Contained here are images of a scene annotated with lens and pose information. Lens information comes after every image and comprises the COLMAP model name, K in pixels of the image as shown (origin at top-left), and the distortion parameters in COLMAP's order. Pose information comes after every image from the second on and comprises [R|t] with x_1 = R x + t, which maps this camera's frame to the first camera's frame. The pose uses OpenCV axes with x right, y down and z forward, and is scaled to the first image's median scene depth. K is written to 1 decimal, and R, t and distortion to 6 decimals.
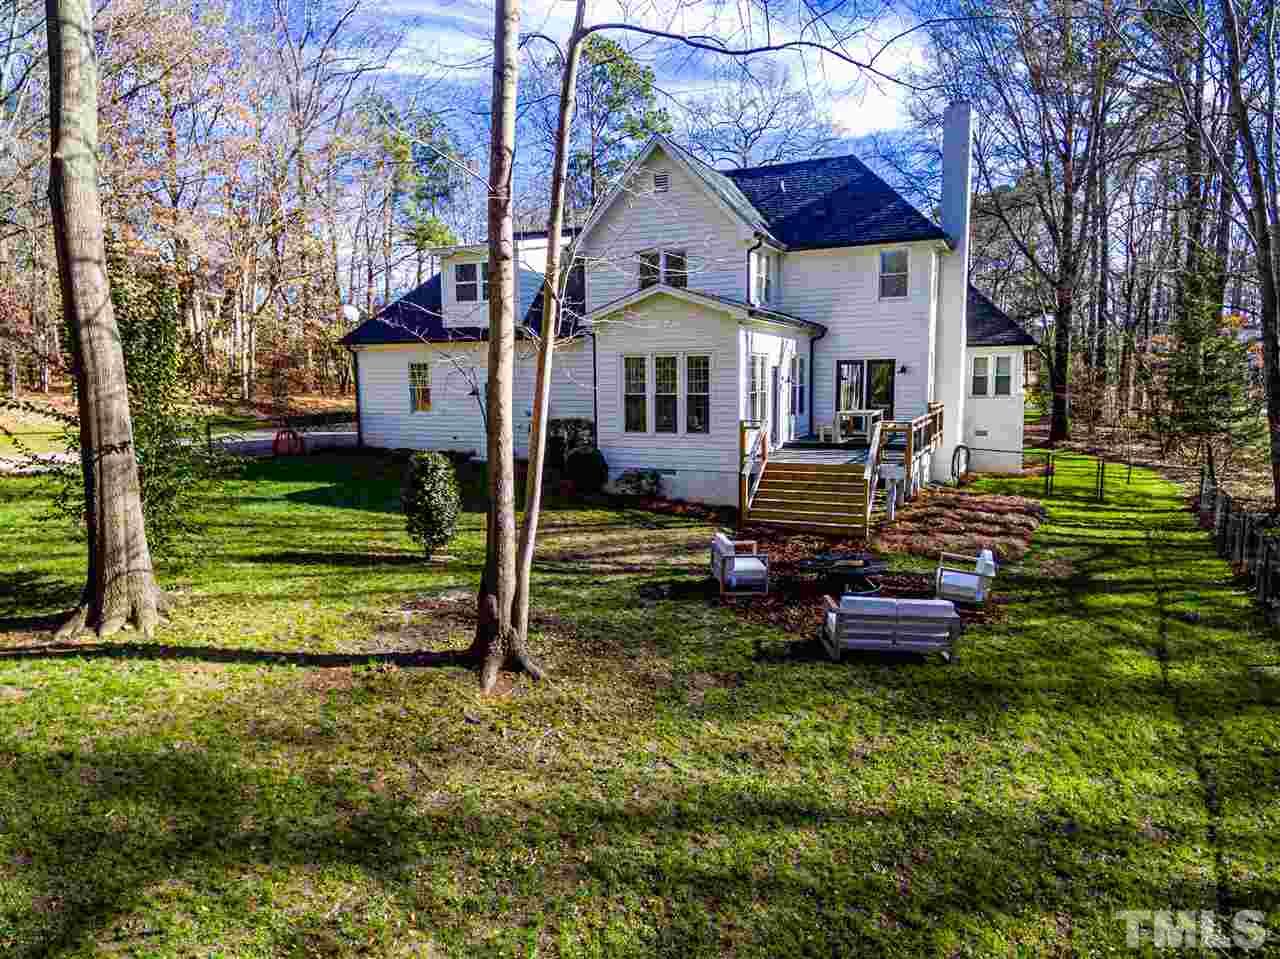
lens RADIAL K [[787.2, 0, 643.8], [0, 787.2, 472.5], [0, 0, 1]] dist [0.007684, -0.000409]
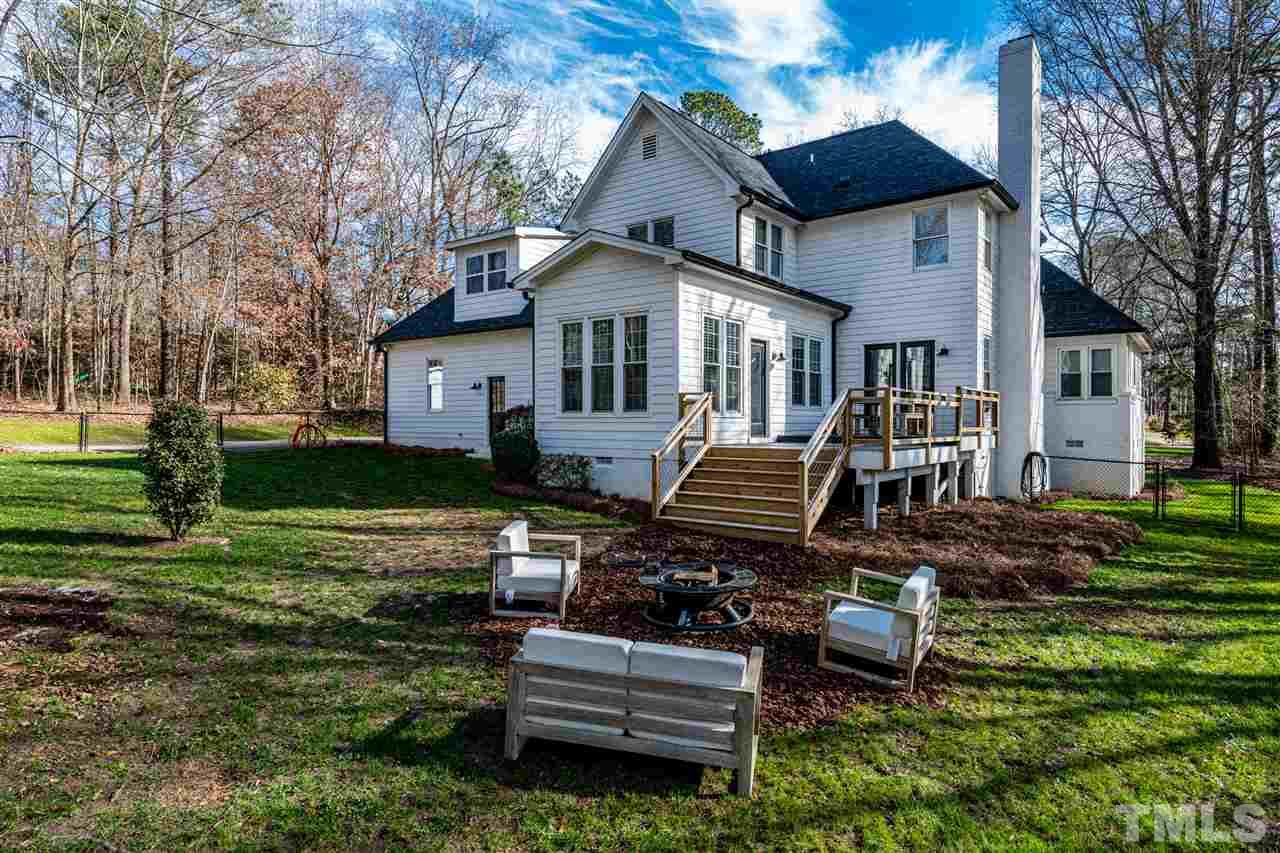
lens RADIAL K [[705.1, 0, 640.0], [0, 705.1, 426.5], [0, 0, 1]] dist [0.010390, 0.000794]
pose [[0.976645, 0.014829, -0.214347, 0.196759], [-0.038349, 0.993627, -0.105990, 0.035287], [0.211410, 0.111734, 0.970990, 0.265639]]
